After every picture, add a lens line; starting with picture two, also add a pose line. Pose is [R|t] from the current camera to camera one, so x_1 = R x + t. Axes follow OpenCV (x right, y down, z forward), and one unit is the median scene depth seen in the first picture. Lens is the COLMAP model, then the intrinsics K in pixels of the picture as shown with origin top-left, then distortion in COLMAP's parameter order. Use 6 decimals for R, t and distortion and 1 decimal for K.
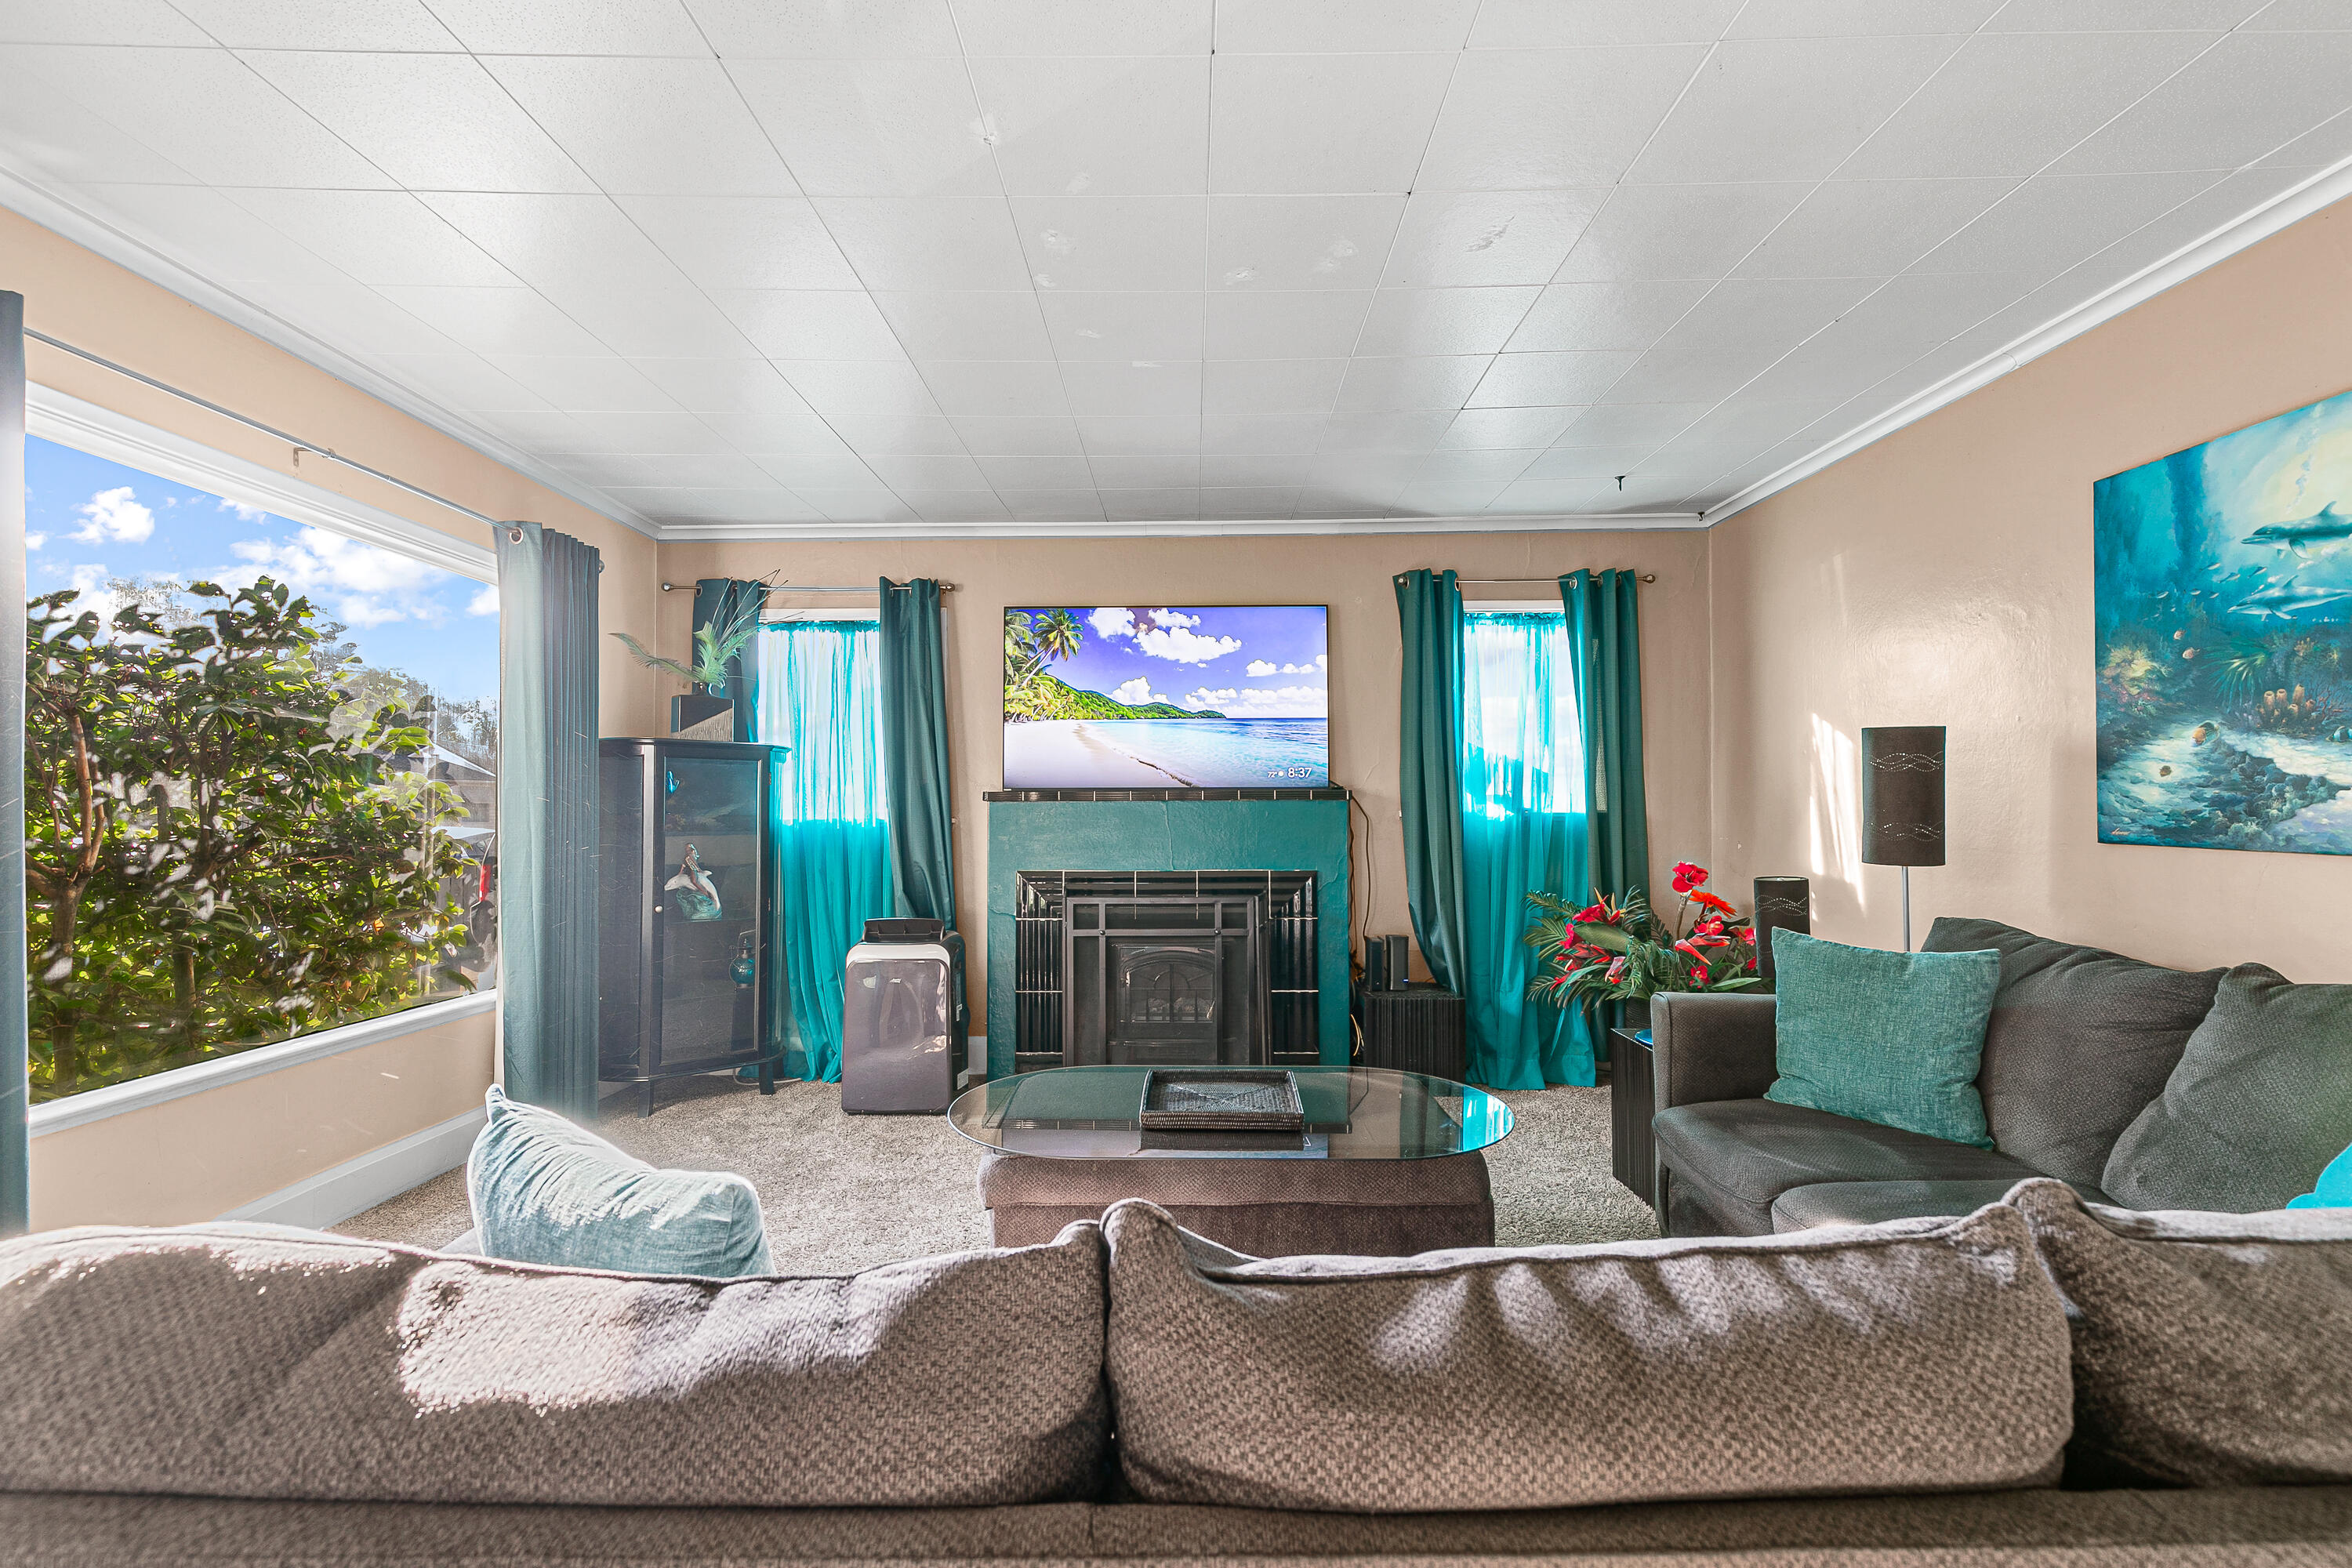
lens RADIAL K [[1061.8, 0, 1179.9], [0, 1061.8, 795.6], [0, 0, 1]] dist [0.004109, 0.000371]
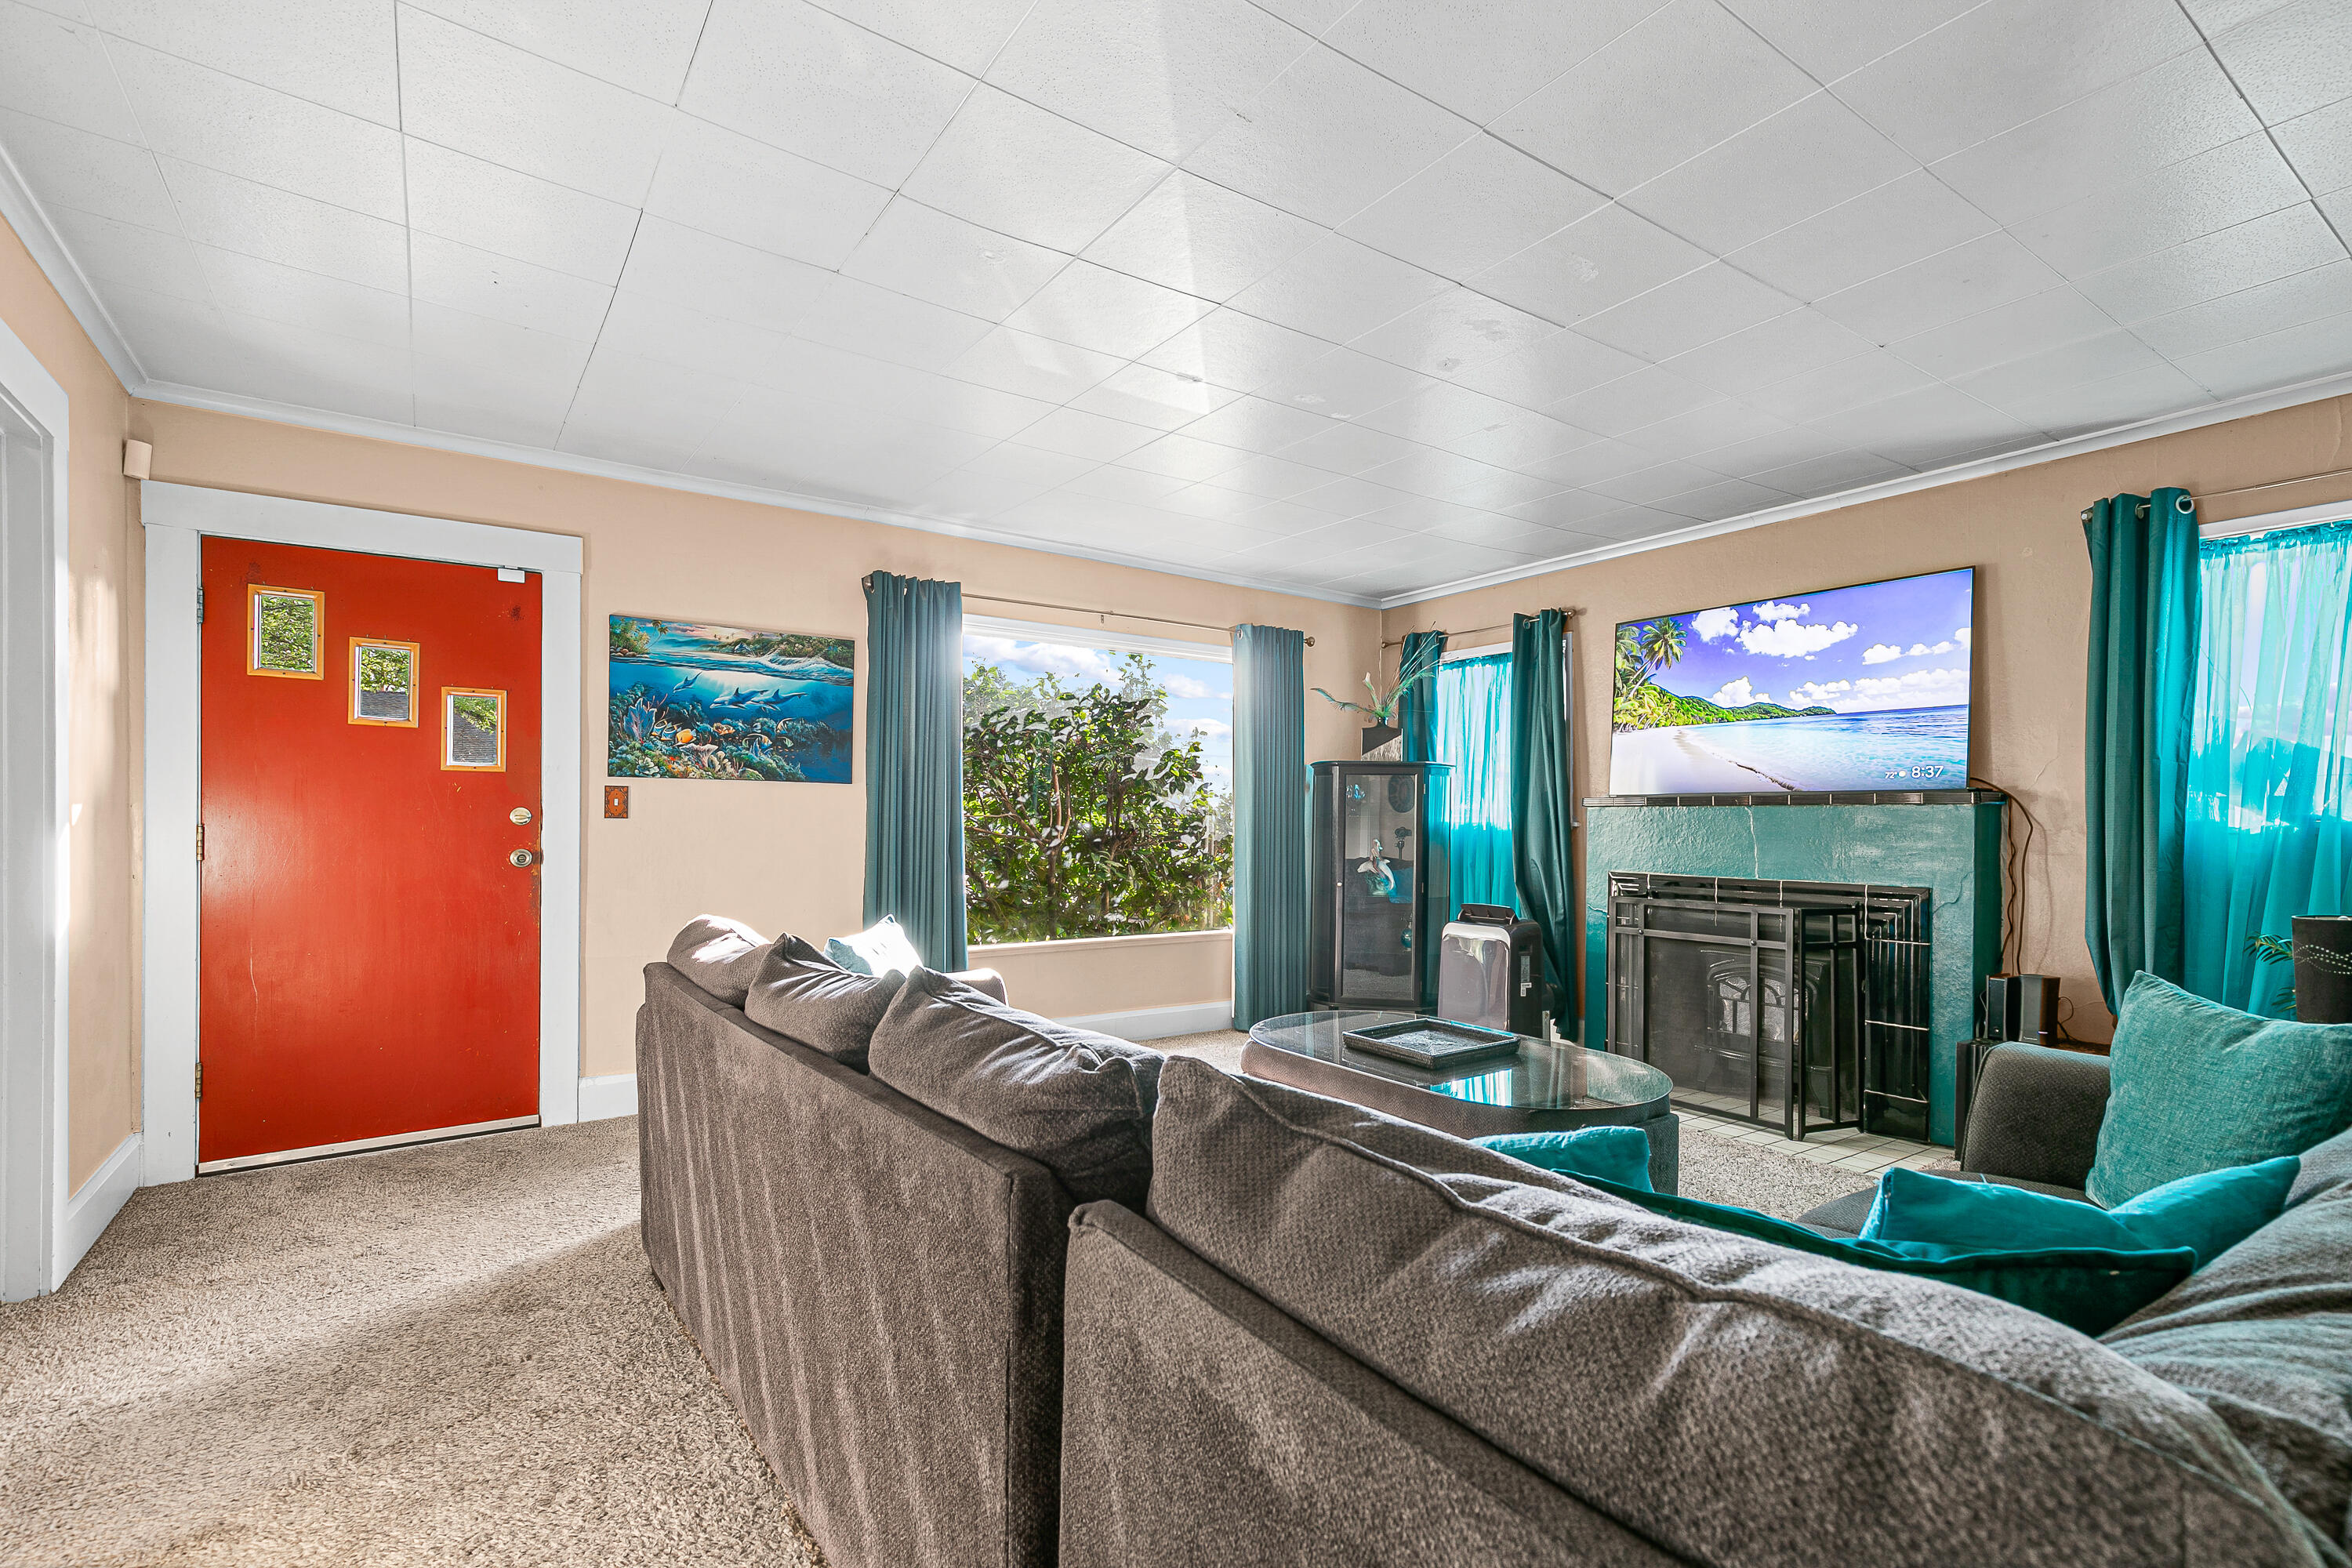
lens RADIAL K [[1073.3, 0, 1177.4], [0, 1073.3, 808.7], [0, 0, 1]] dist [-0.000214, 0.000391]
pose [[0.576525, -0.000056, -0.817079, 0.462616], [0.002444, 0.999996, 0.001655, 0.004377], [0.817076, -0.002951, 0.576523, 0.021770]]
